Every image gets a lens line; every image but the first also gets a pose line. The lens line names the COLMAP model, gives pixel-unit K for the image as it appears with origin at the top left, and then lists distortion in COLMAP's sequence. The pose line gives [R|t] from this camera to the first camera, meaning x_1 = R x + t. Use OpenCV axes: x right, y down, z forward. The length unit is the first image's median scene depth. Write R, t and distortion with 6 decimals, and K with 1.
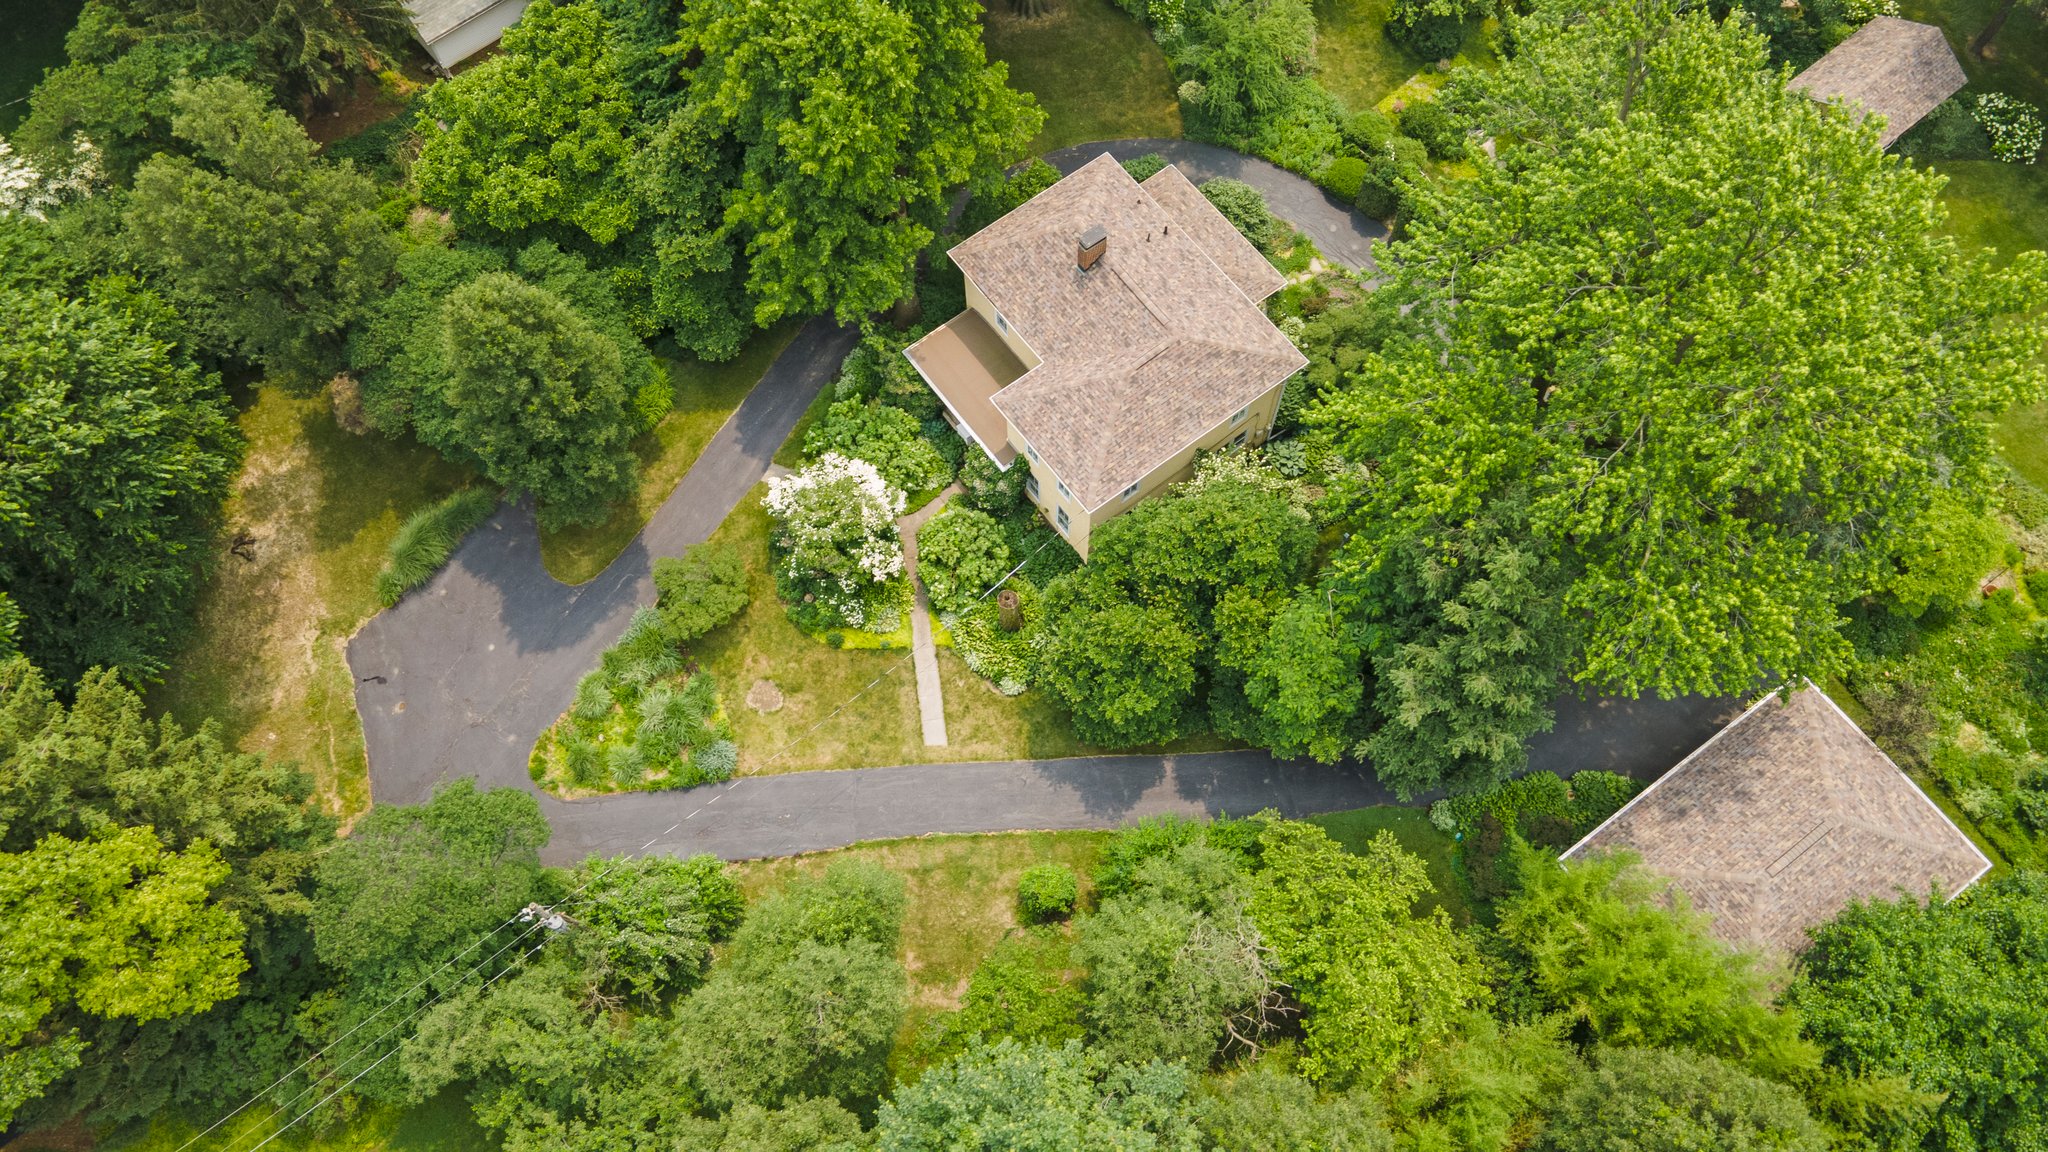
lens RADIAL K [[1488.9, 0, 1008.6], [0, 1488.9, 581.0], [0, 0, 1]] dist [0.071694, -0.048722]
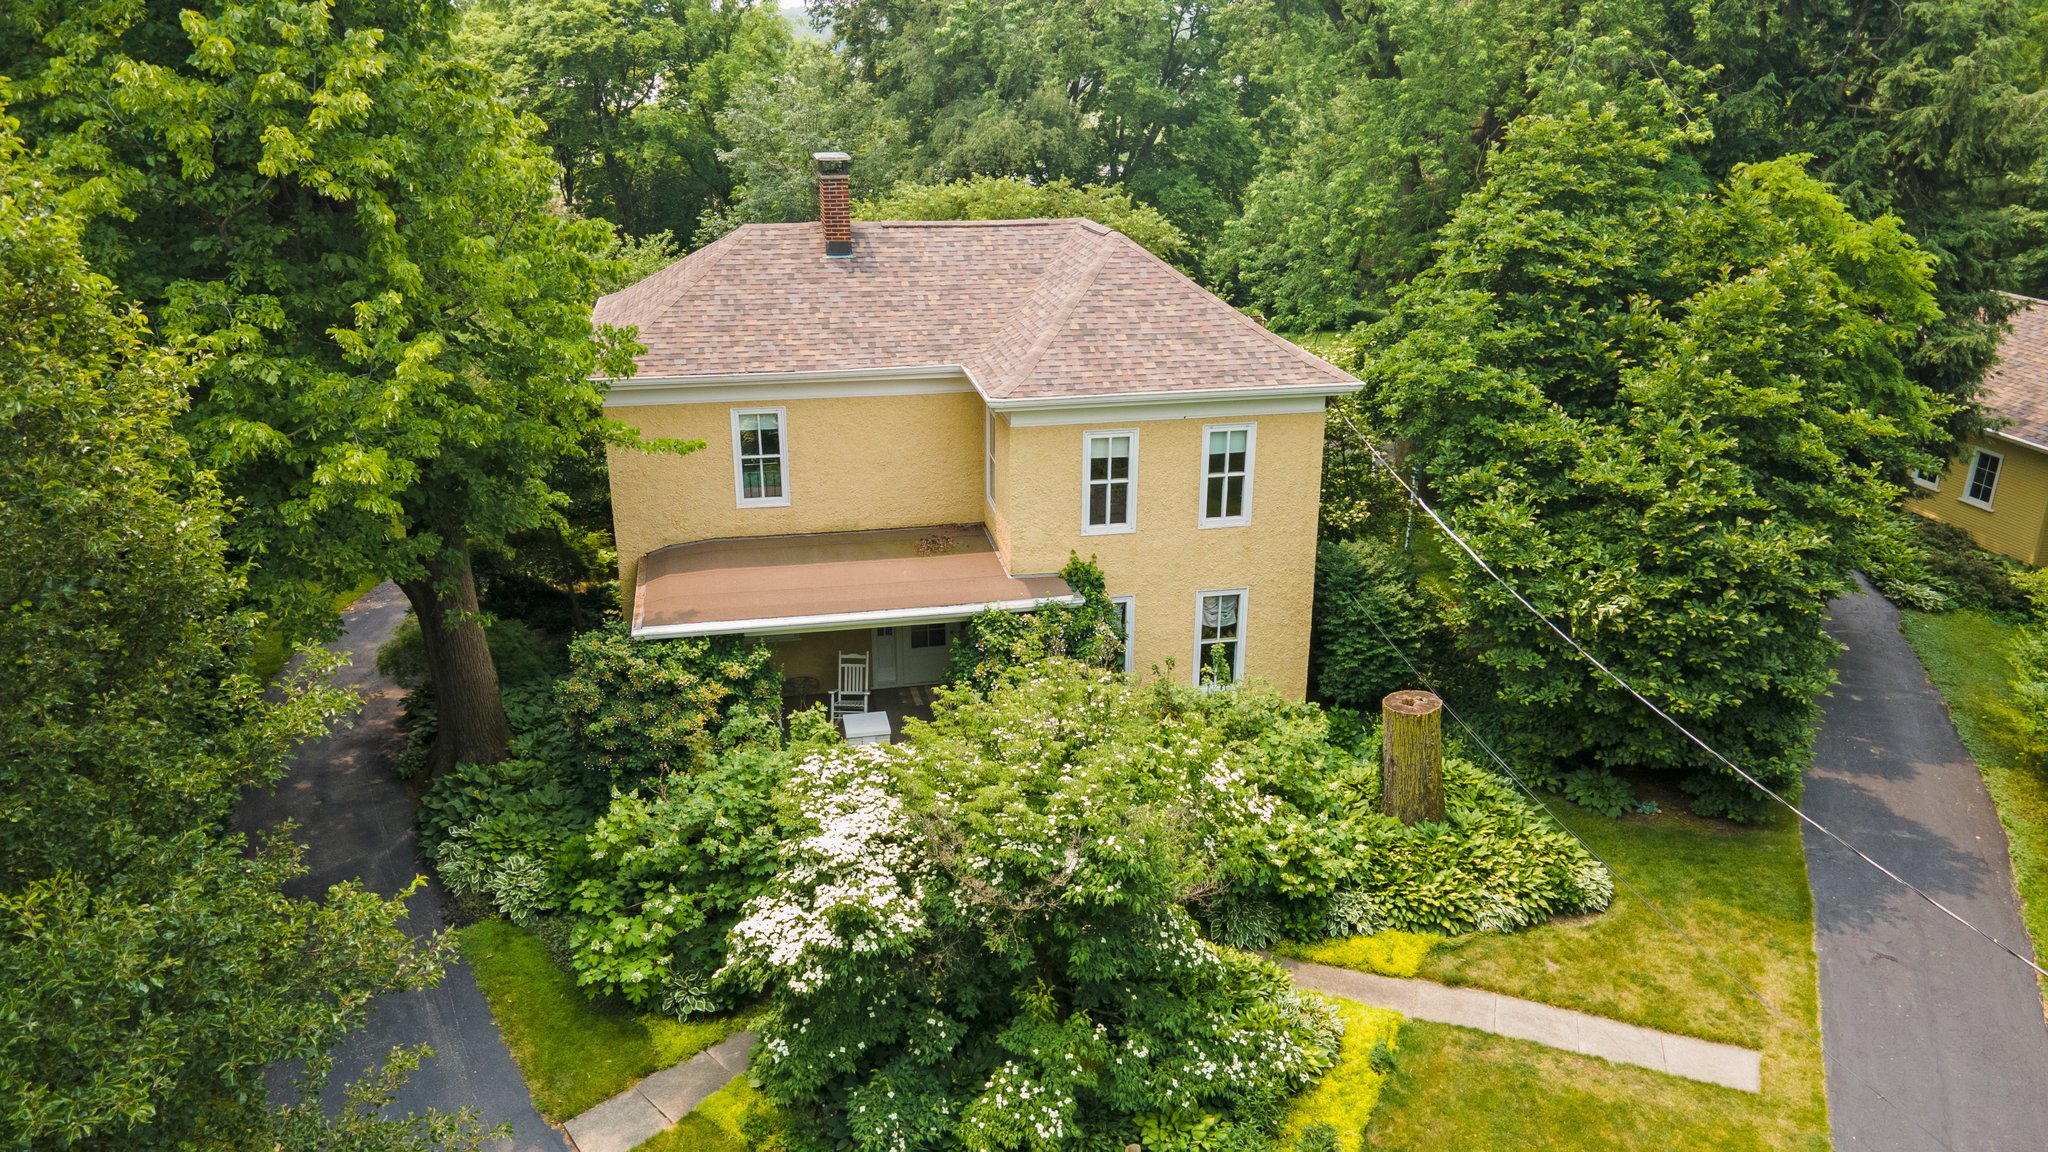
lens RADIAL K [[1489.0, 0, 1022.5], [0, 1489.0, 581.3], [0, 0, 1]] dist [0.048821, 0.009919]
pose [[0.420536, -0.291532, 0.859161, -0.352707], [0.825945, 0.514895, -0.229562, 0.001878], [-0.375453, 0.806159, 0.457321, 0.818678]]
